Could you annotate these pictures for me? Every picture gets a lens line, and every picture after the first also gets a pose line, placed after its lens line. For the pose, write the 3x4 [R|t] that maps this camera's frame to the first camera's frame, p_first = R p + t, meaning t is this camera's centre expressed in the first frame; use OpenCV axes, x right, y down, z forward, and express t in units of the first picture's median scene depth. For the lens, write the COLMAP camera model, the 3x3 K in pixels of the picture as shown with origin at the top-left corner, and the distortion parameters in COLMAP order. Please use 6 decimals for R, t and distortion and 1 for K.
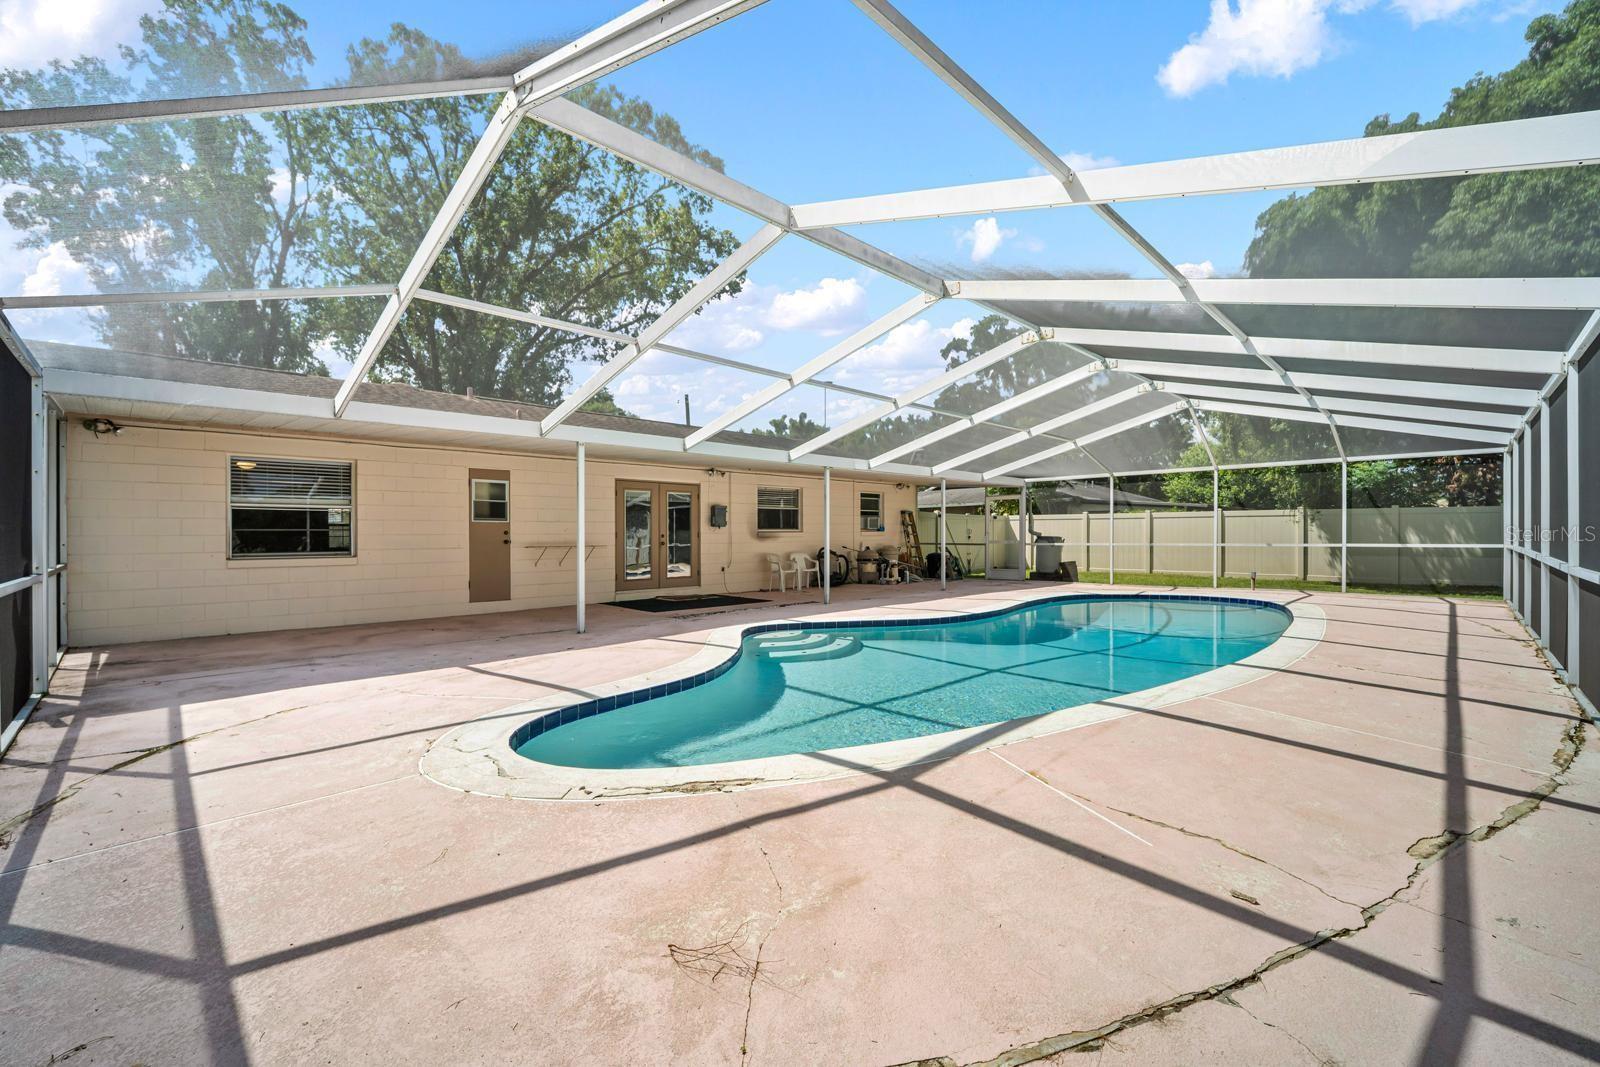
lens RADIAL K [[674.8, 0, 806.2], [0, 674.8, 547.8], [0, 0, 1]] dist [-0.013048, -0.000608]
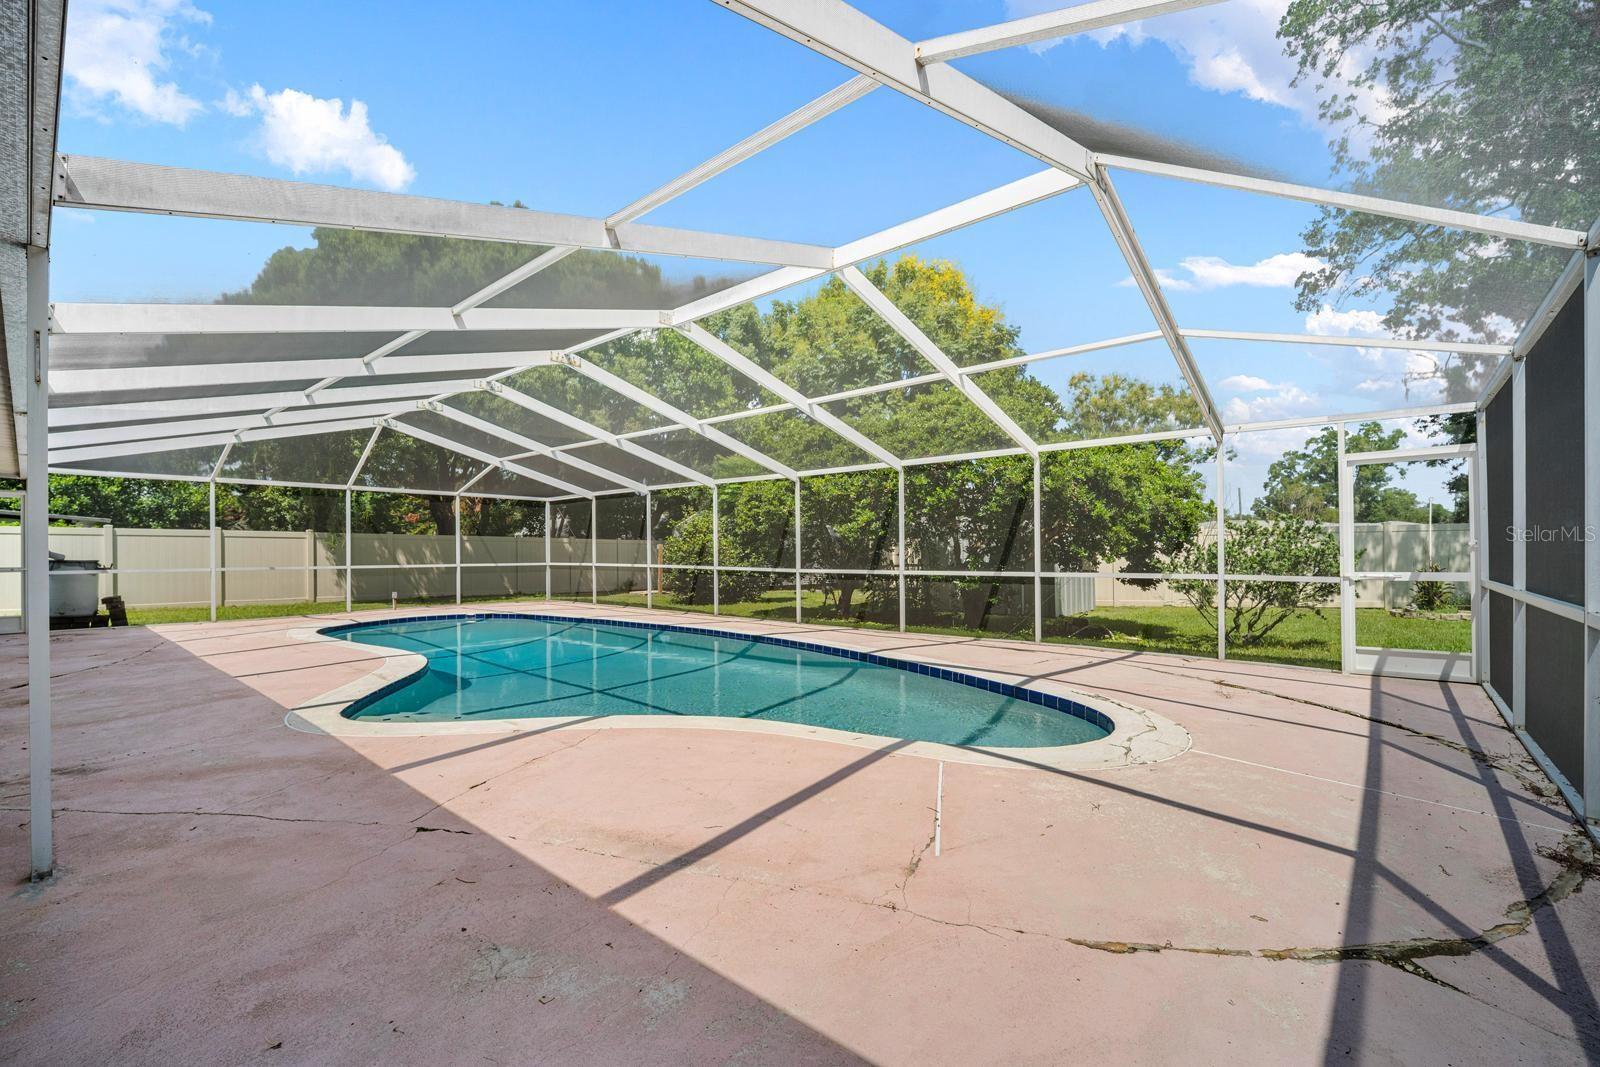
lens RADIAL K [[674.8, 0, 806.2], [0, 674.8, 547.8], [0, 0, 1]] dist [-0.013048, -0.000608]
pose [[-0.063357, 0.003574, 0.997985, -0.323580], [0.026101, 0.999657, -0.001923, -0.011931], [-0.997650, 0.025927, -0.063429, 0.326027]]
